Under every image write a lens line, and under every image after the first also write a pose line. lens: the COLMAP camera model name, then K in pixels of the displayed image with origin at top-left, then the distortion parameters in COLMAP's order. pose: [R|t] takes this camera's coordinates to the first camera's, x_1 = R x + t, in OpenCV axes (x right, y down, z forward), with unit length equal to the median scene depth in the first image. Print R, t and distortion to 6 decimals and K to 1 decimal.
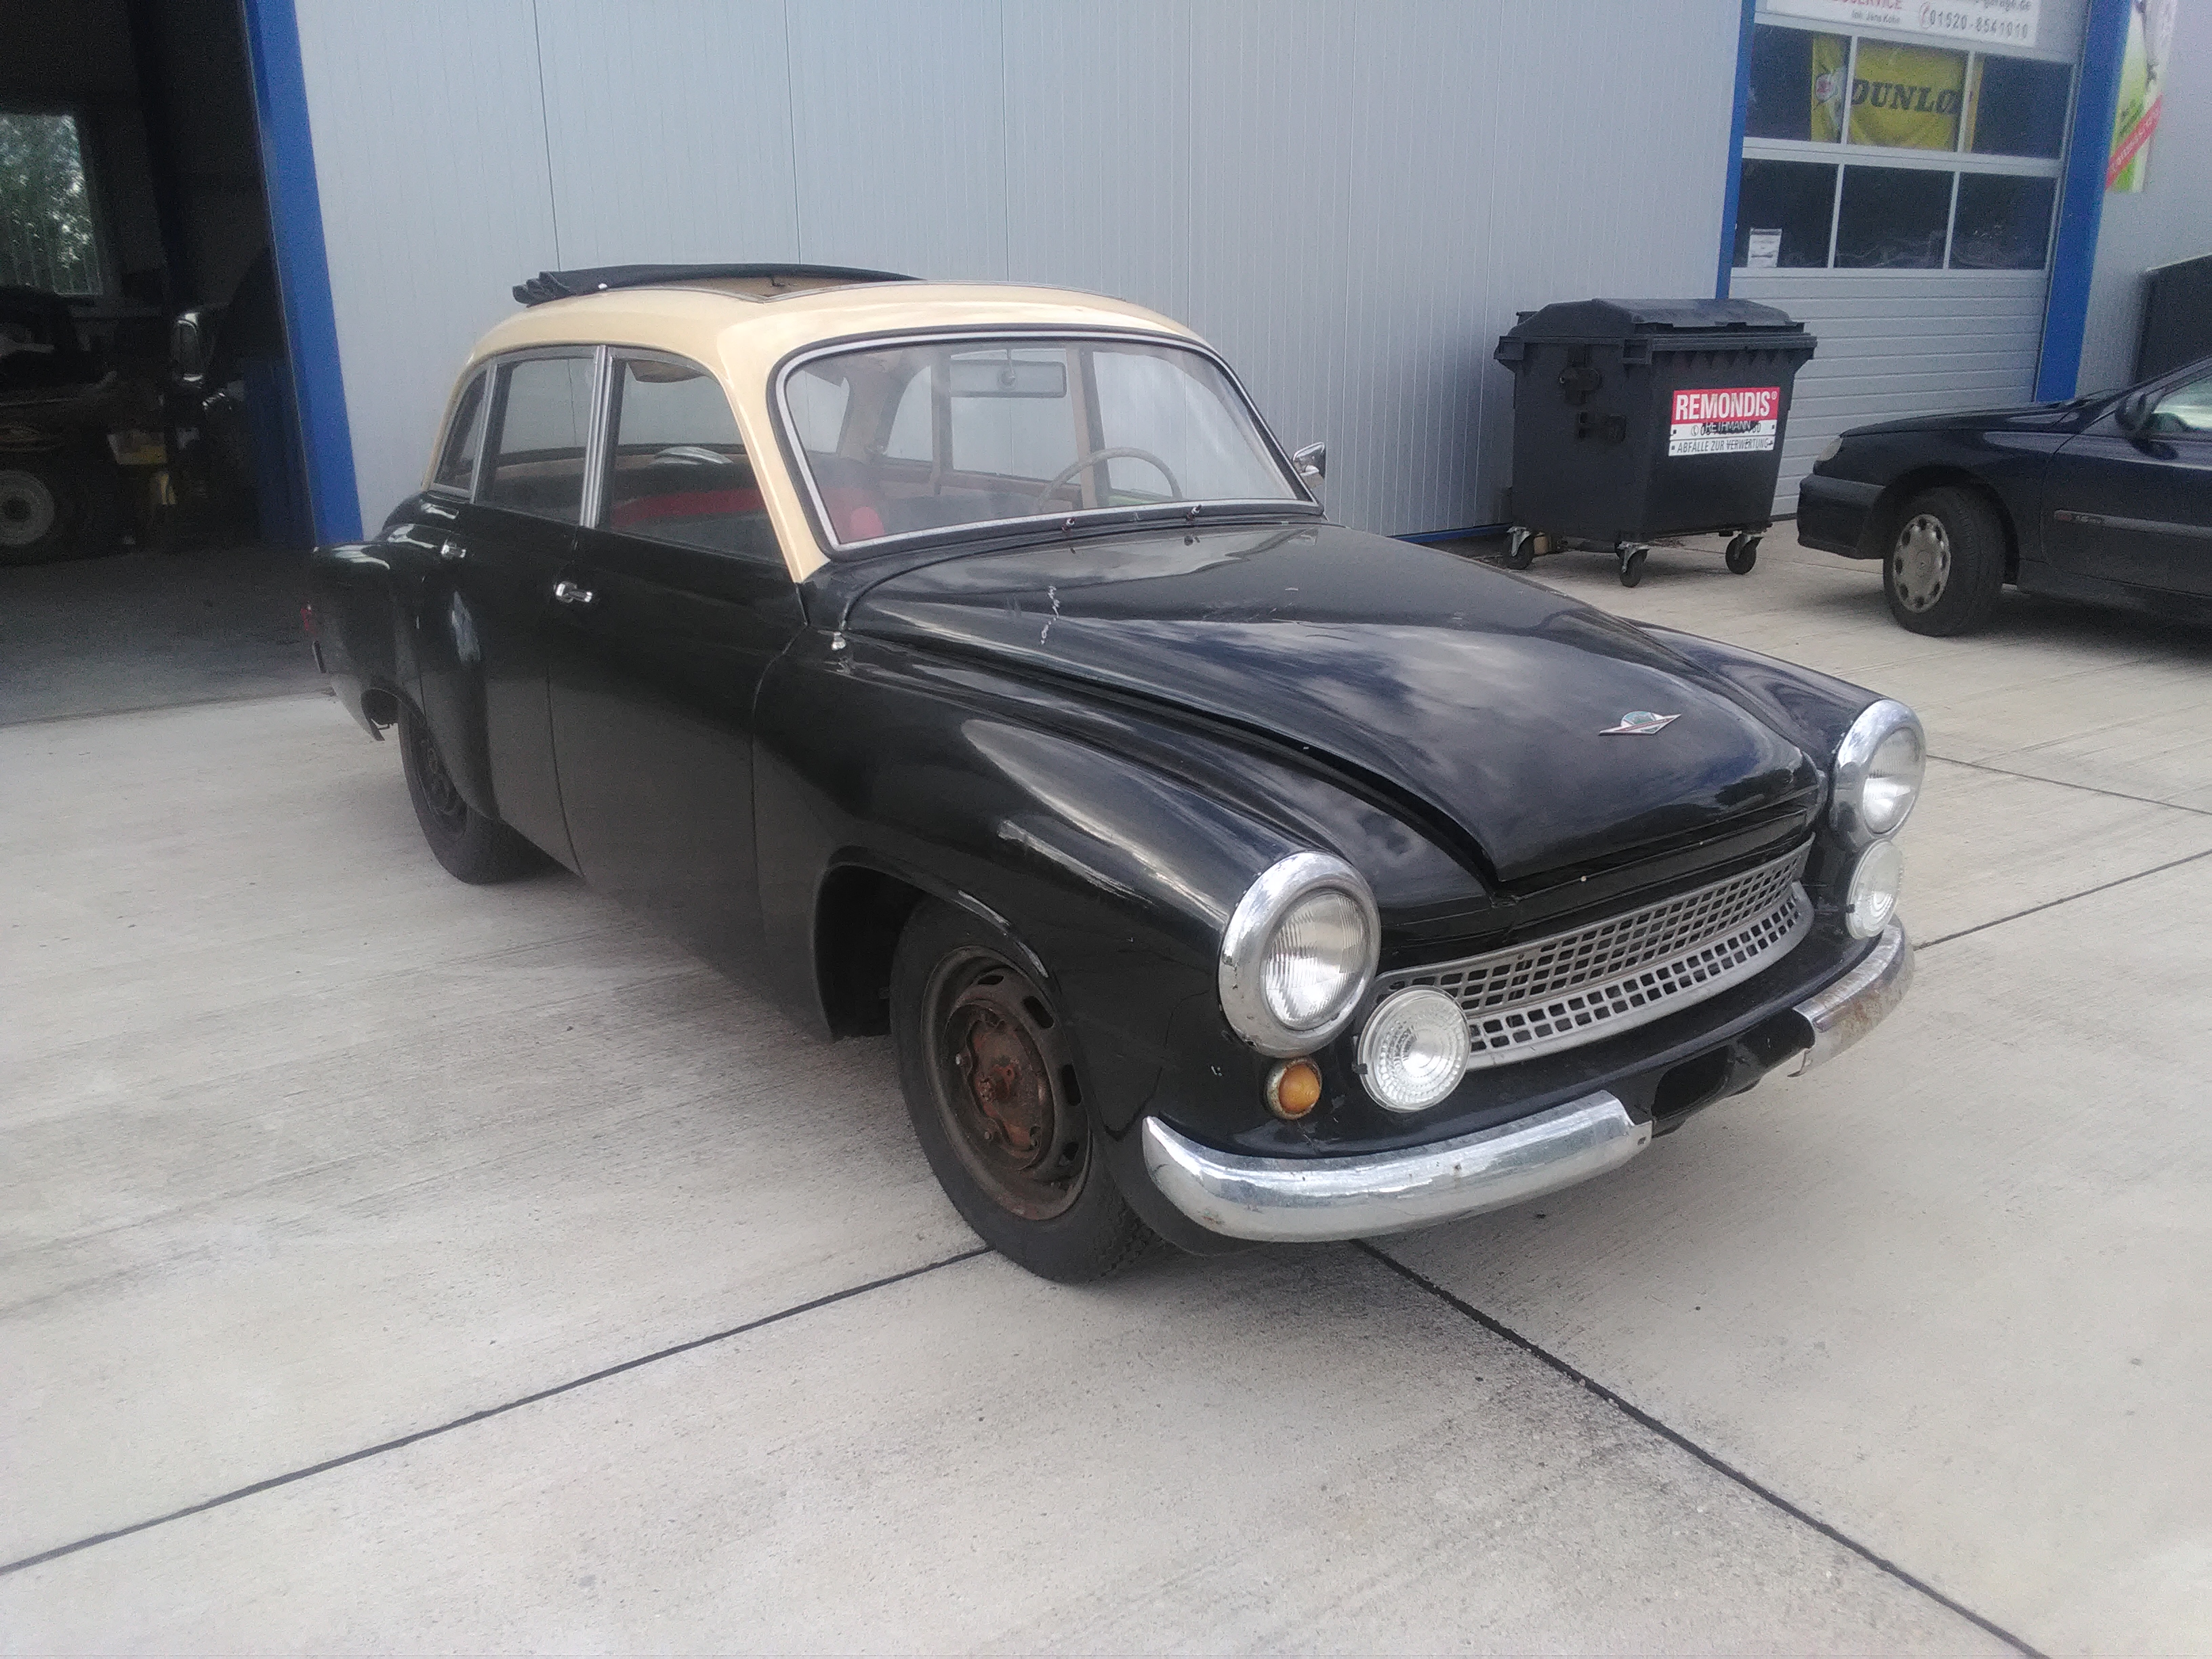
lens RADIAL K [[1728.5, 0, 1088.1], [0, 1728.5, 831.0], [0, 0, 1]] dist [0.049210, -0.088237]
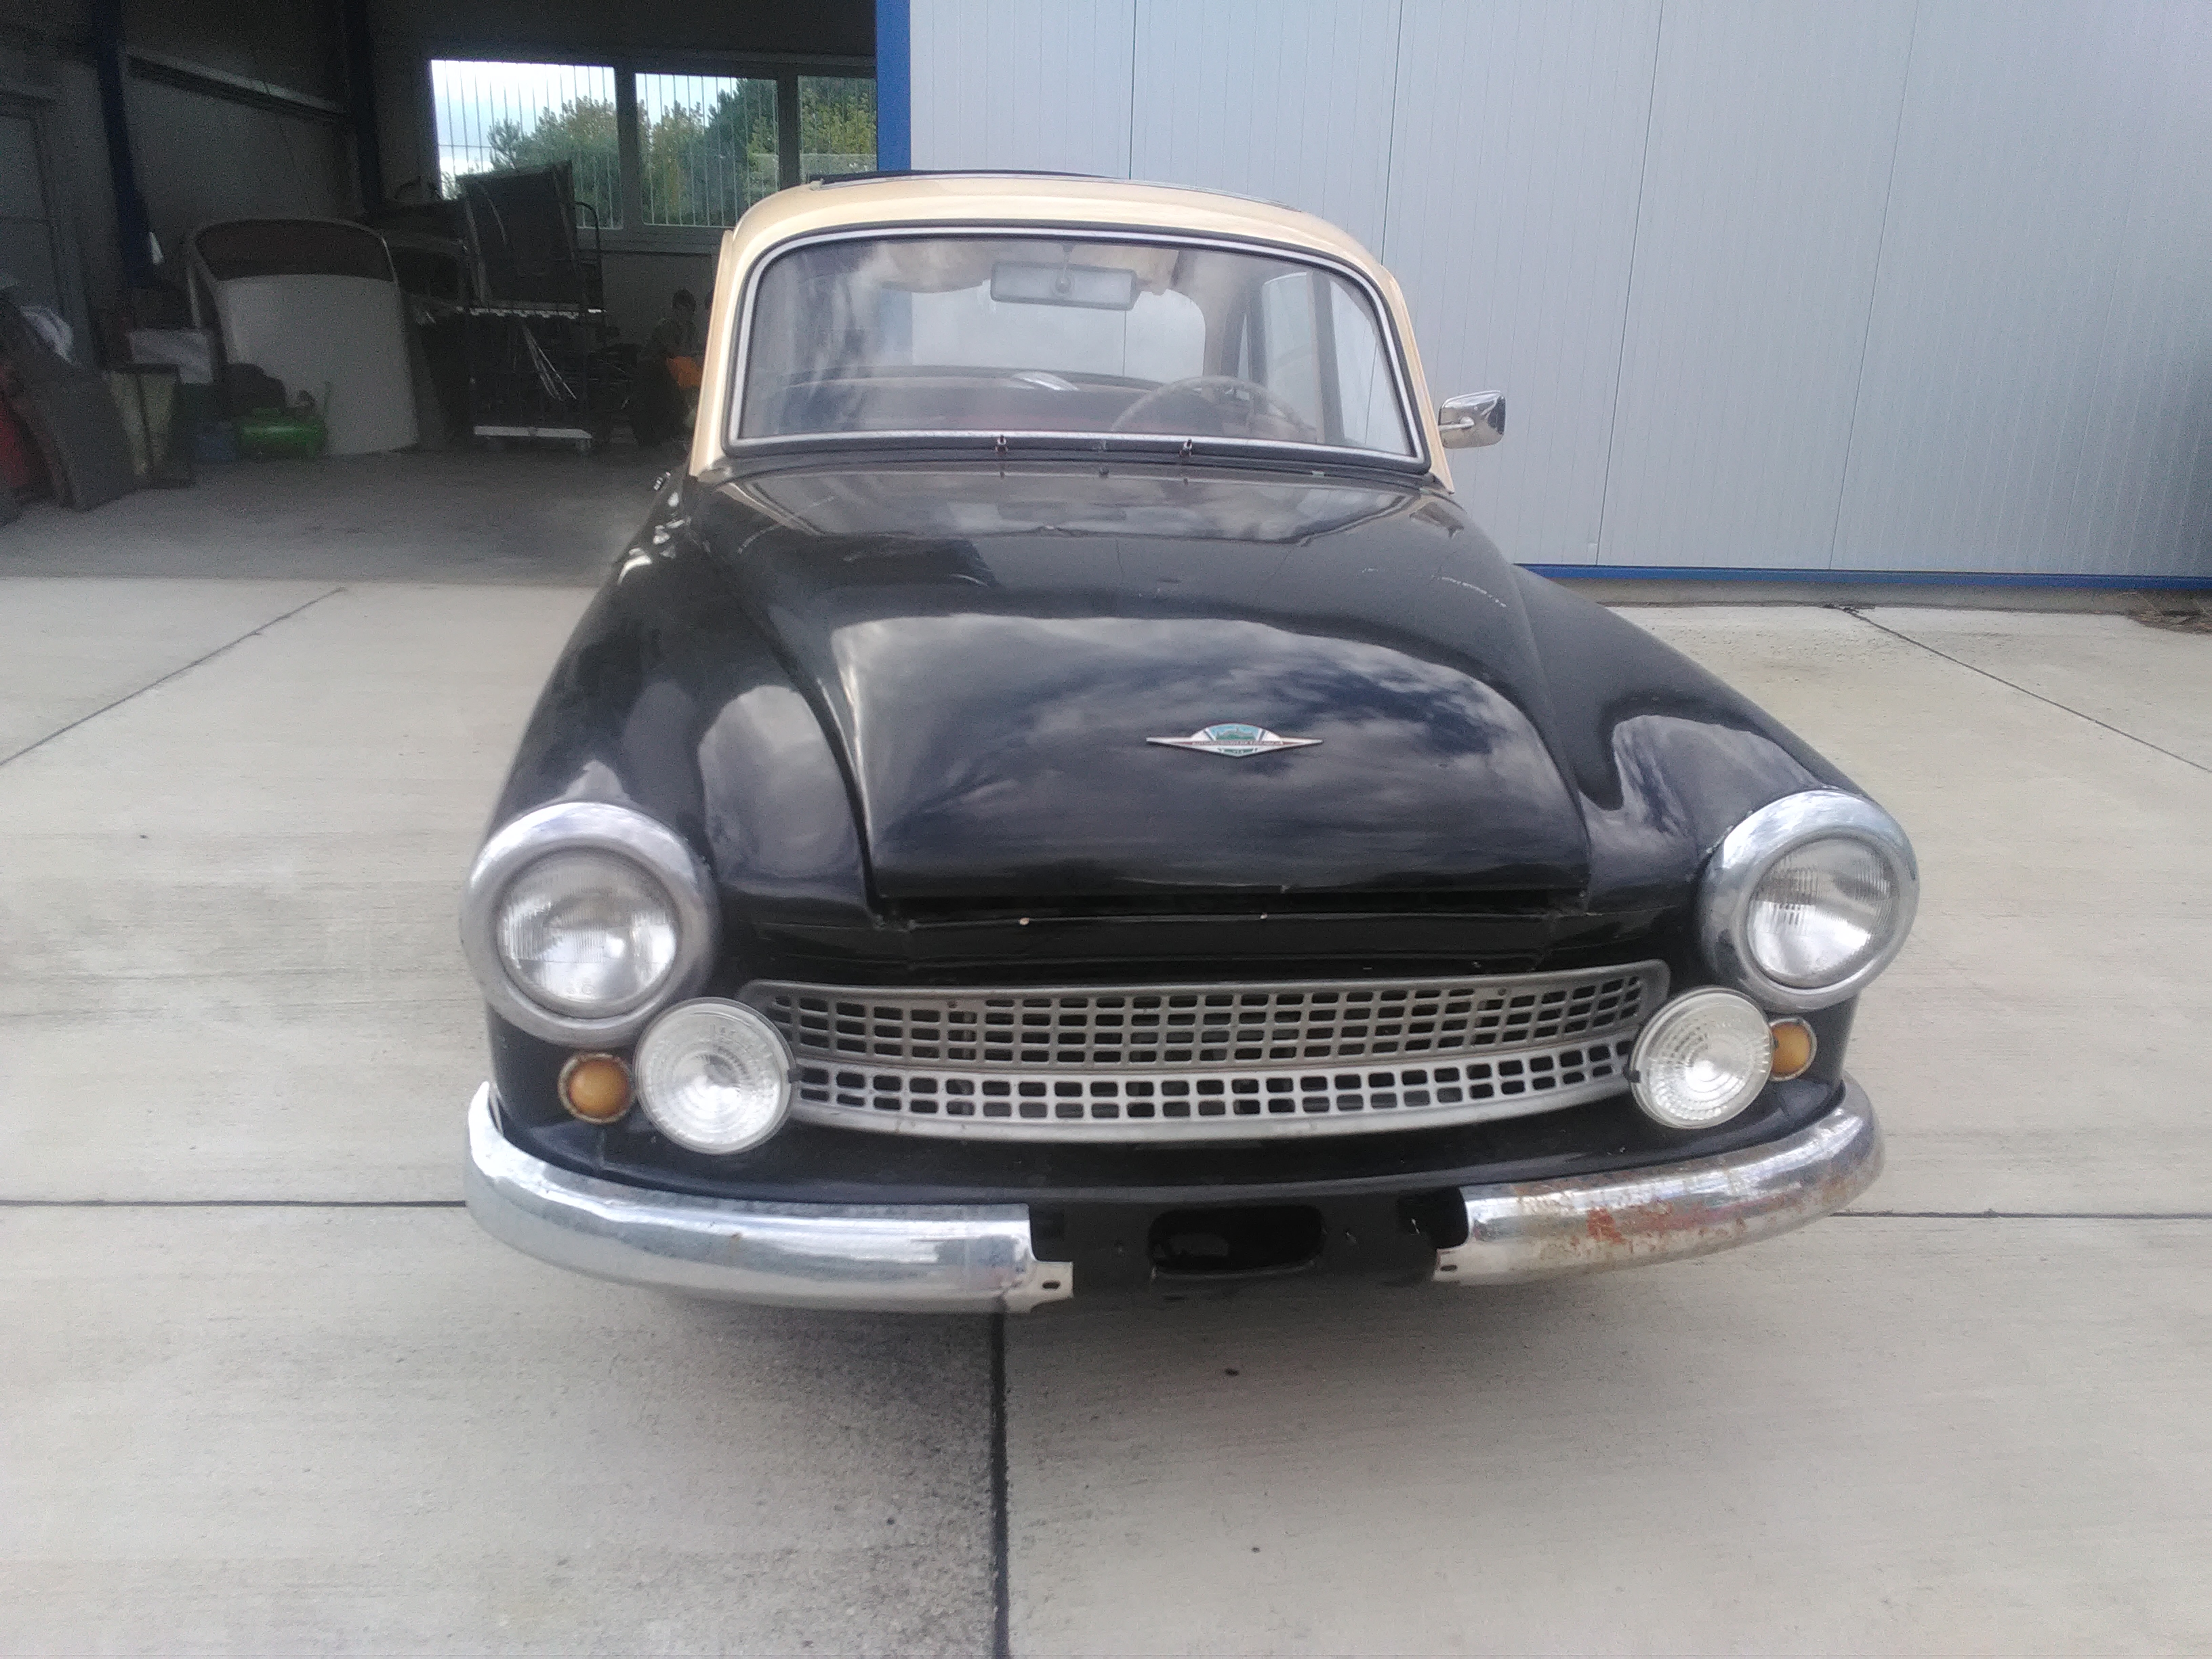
lens RADIAL K [[1728.5, 0, 1088.1], [0, 1728.5, 831.0], [0, 0, 1]] dist [0.049210, -0.088237]
pose [[0.866711, 0.185509, -0.463032, 0.534375], [-0.180769, 0.981983, 0.055055, -0.046974], [0.464903, 0.035985, 0.884630, 0.287391]]
